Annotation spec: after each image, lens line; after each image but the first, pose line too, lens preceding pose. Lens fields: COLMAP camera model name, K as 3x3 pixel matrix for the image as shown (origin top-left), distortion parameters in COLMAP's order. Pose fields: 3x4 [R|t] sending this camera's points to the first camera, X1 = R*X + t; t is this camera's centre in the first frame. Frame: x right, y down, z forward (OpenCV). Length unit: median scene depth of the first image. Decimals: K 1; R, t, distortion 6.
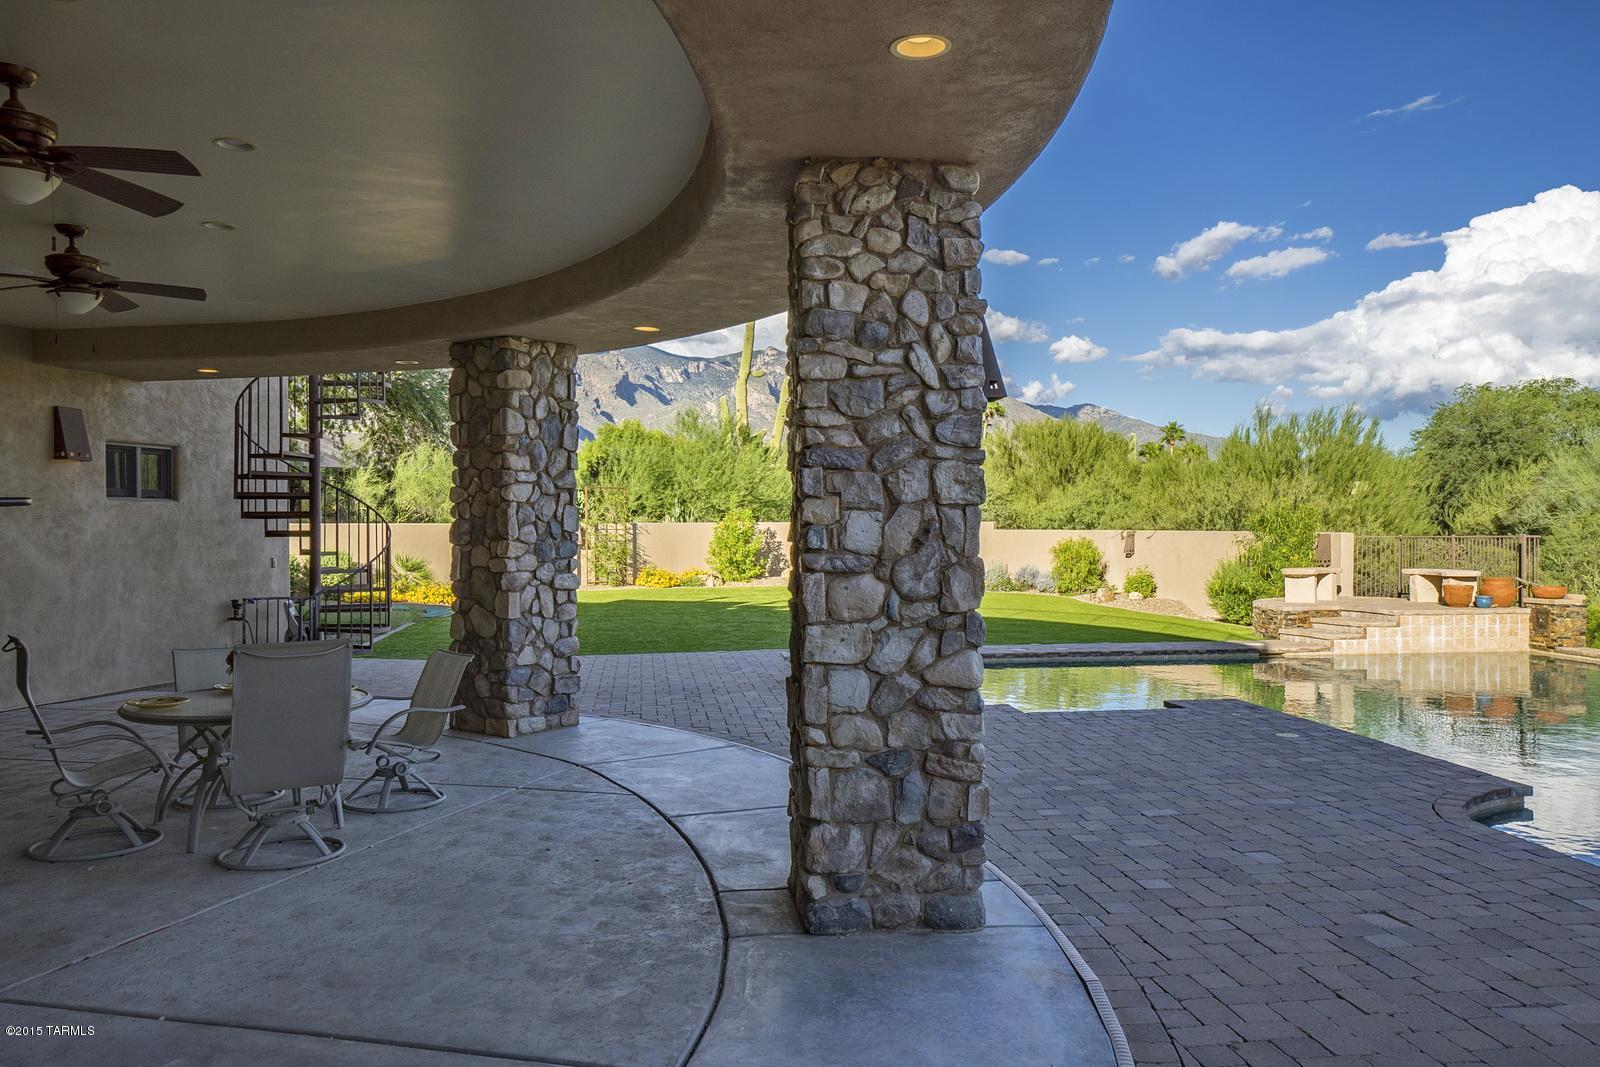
lens RADIAL K [[1203.7, 0, 794.2], [0, 1203.7, 544.1], [0, 0, 1]] dist [0.043060, 0.000941]
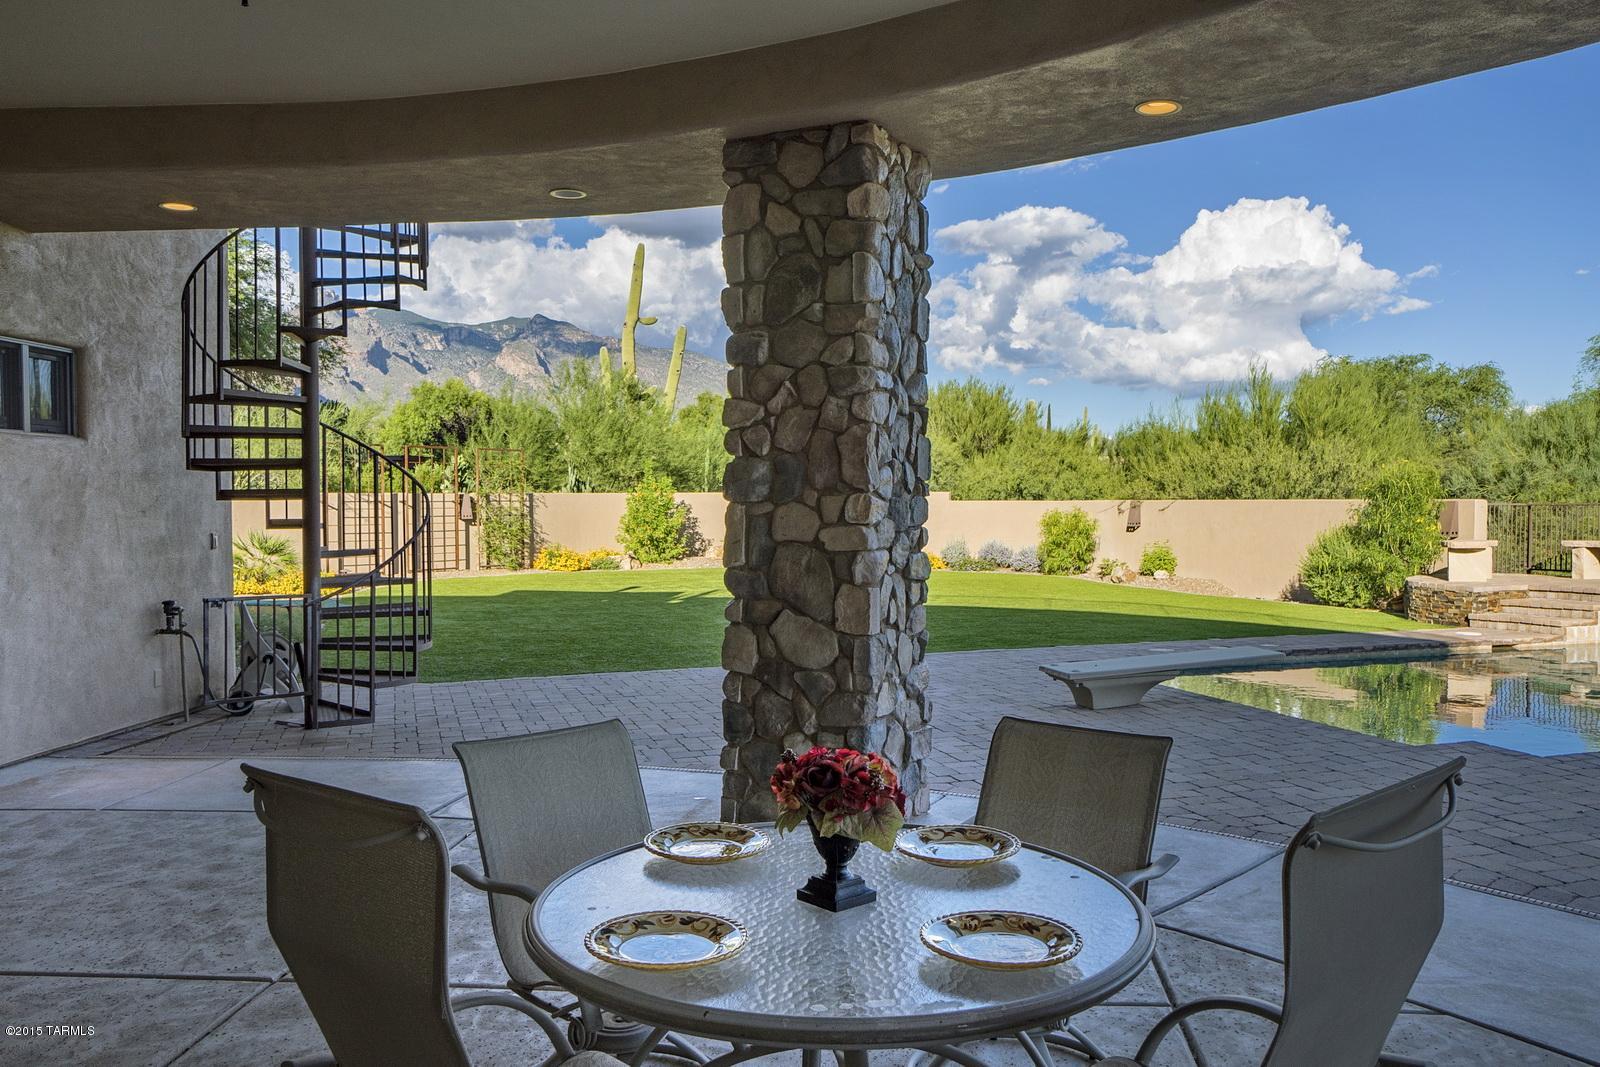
lens RADIAL K [[1246.9, 0, 800.0], [0, 1246.9, 533.5], [0, 0, 1]] dist [0.005290, -0.001271]
pose [[0.982486, -0.006030, 0.186240, -0.271686], [0.004485, 0.999952, 0.008716, 0.007410], [-0.186284, -0.007728, 0.982466, 0.324347]]
